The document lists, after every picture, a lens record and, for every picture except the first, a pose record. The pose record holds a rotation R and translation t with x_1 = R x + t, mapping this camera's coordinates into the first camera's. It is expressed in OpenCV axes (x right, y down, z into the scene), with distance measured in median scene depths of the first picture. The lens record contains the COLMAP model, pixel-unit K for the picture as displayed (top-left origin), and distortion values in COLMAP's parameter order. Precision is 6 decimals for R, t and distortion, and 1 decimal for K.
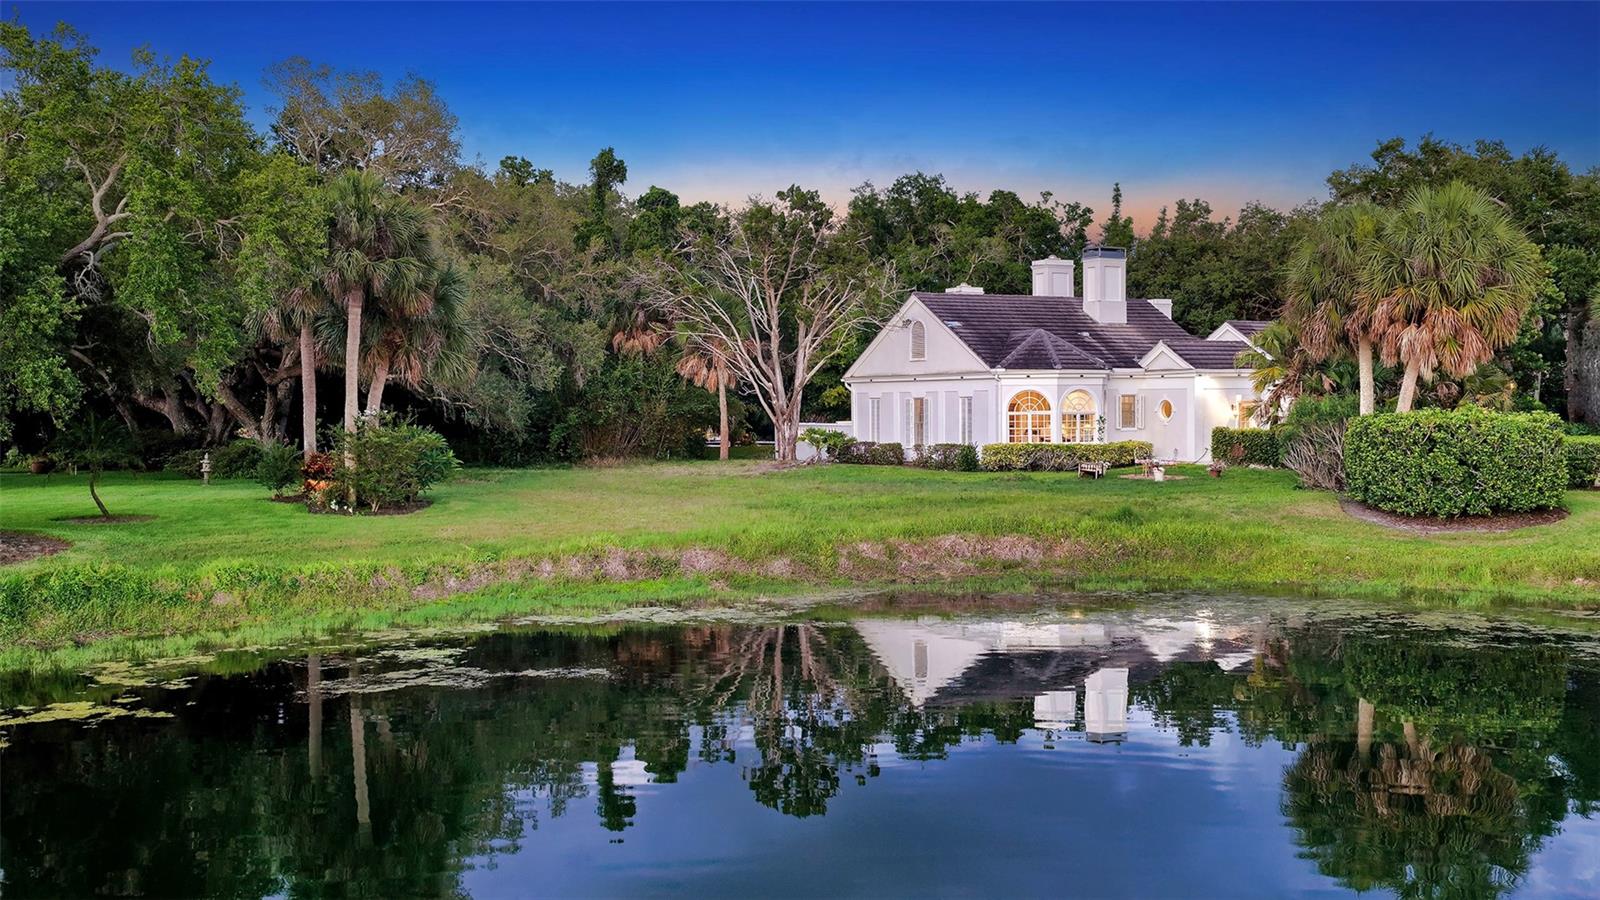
lens RADIAL K [[1311.6, 0, 806.6], [0, 1311.6, 449.4], [0, 0, 1]] dist [-0.036612, 0.011329]
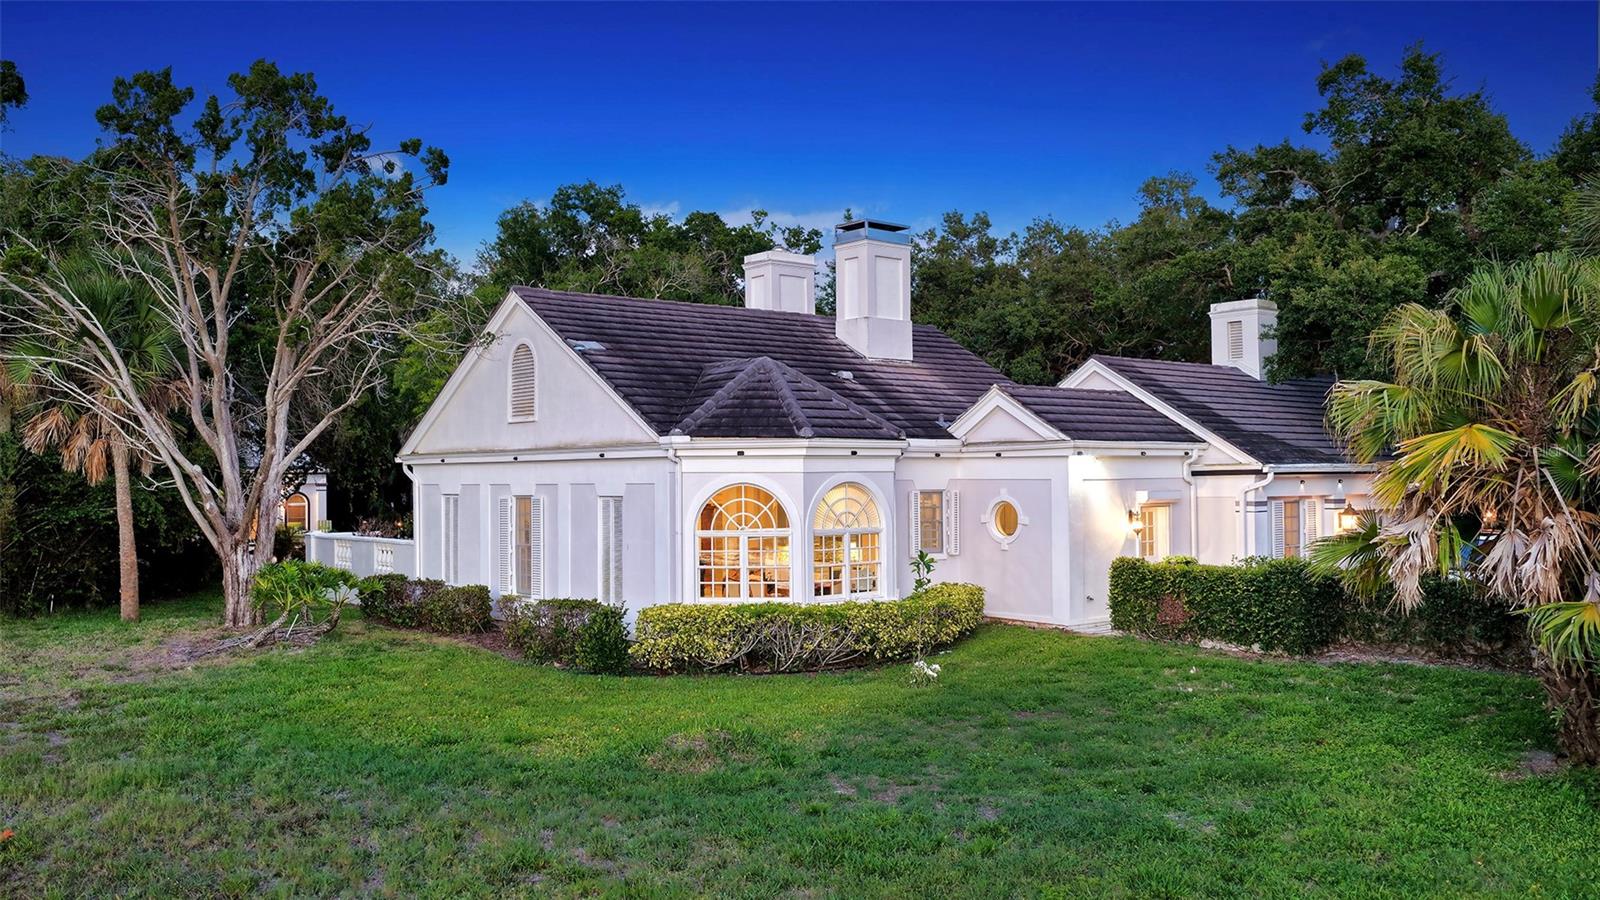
lens RADIAL K [[1311.6, 0, 802.6], [0, 1311.6, 452.5], [0, 0, 1]] dist [-0.036612, 0.011329]
pose [[0.976018, 0.005514, 0.217622, 0.085327], [0.007386, 0.998265, -0.058418, -0.027411], [-0.217567, 0.058625, 0.974283, 0.516600]]
